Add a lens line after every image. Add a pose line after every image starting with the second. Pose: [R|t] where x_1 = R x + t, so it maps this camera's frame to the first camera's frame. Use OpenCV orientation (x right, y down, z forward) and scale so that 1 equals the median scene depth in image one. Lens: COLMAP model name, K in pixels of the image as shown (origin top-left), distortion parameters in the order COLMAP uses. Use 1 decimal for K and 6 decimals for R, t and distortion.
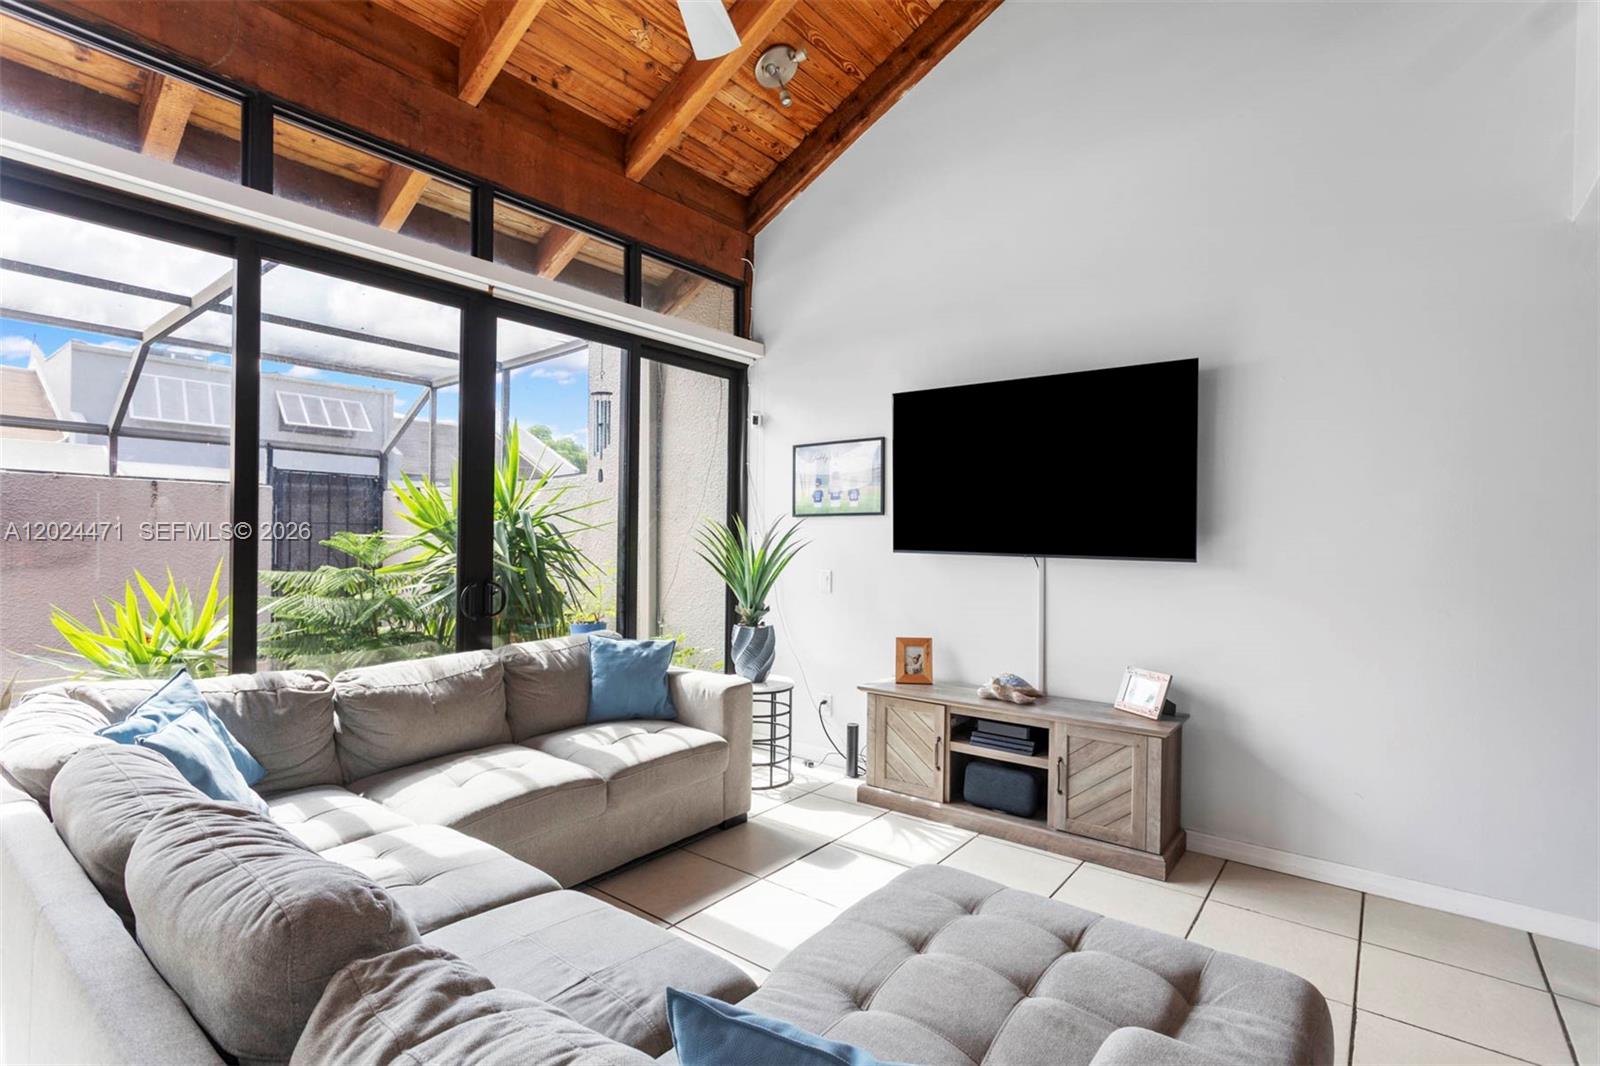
lens RADIAL K [[773.7, 0, 799.9], [0, 773.7, 538.0], [0, 0, 1]] dist [-0.009052, 0.006198]
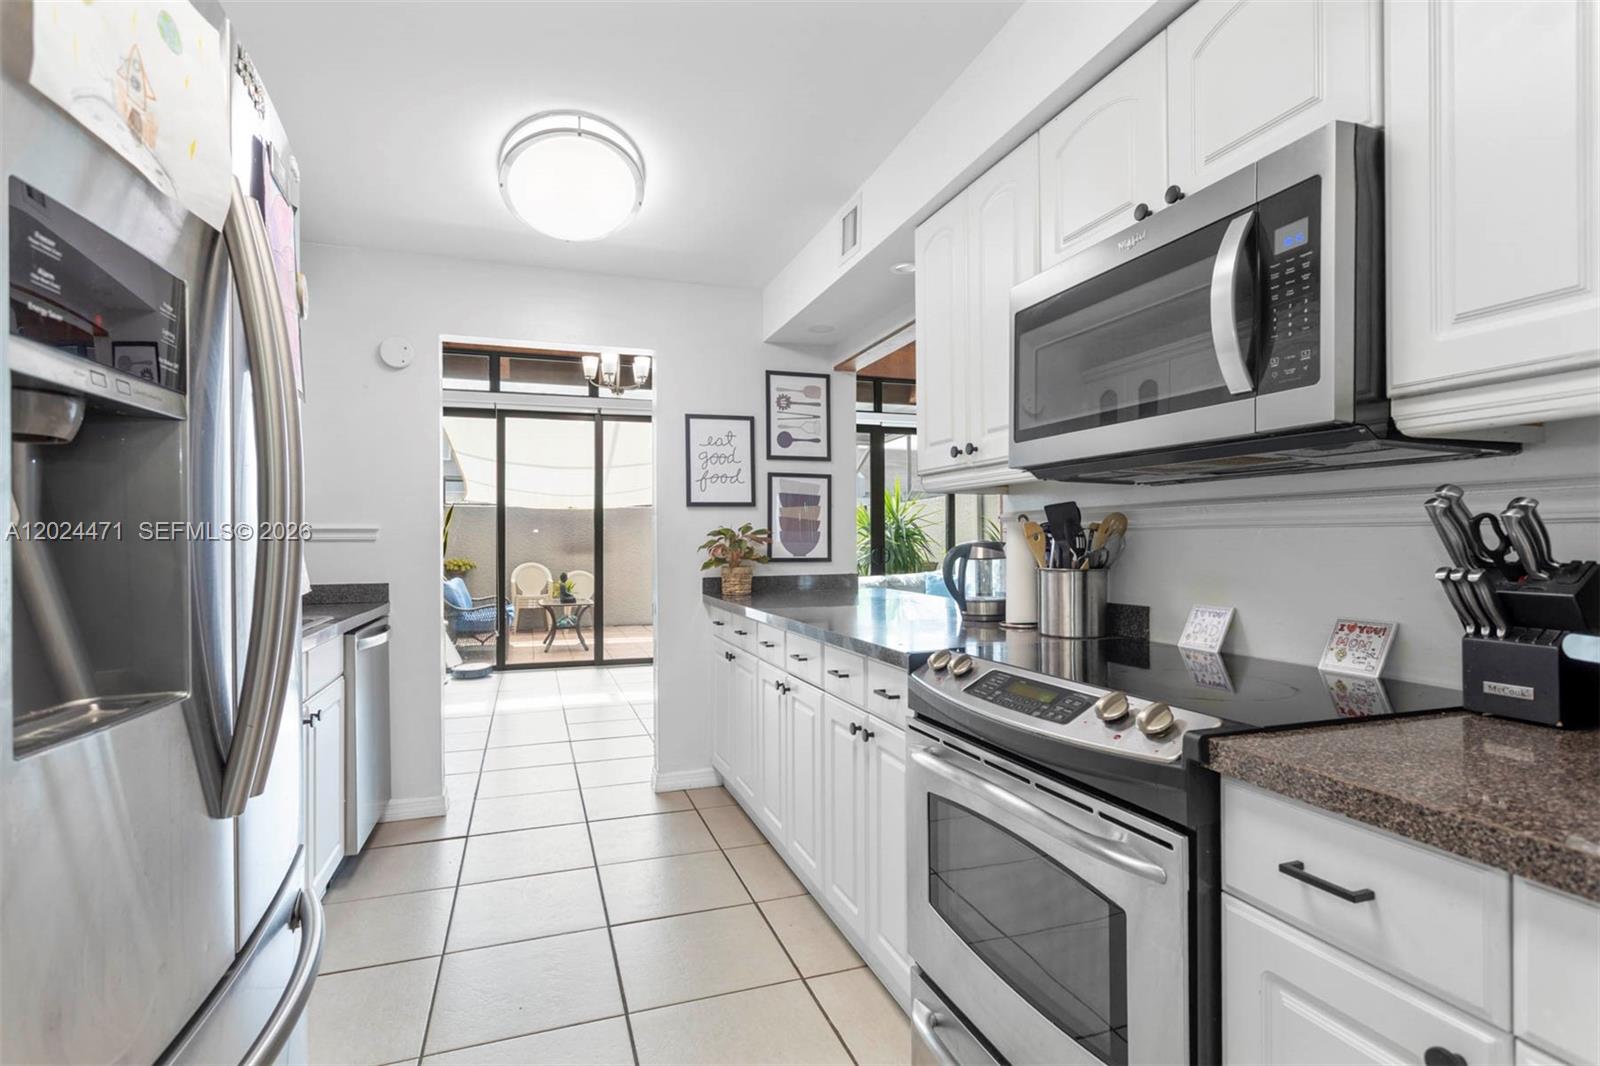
lens RADIAL K [[773.7, 0, 798.8], [0, 773.7, 542.7], [0, 0, 1]] dist [-0.009052, 0.006198]
pose [[0.843253, -0.017417, -0.537234, 0.558359], [0.016928, 0.999840, -0.005844, 0.043312], [0.537250, -0.004166, 0.843413, -0.972324]]
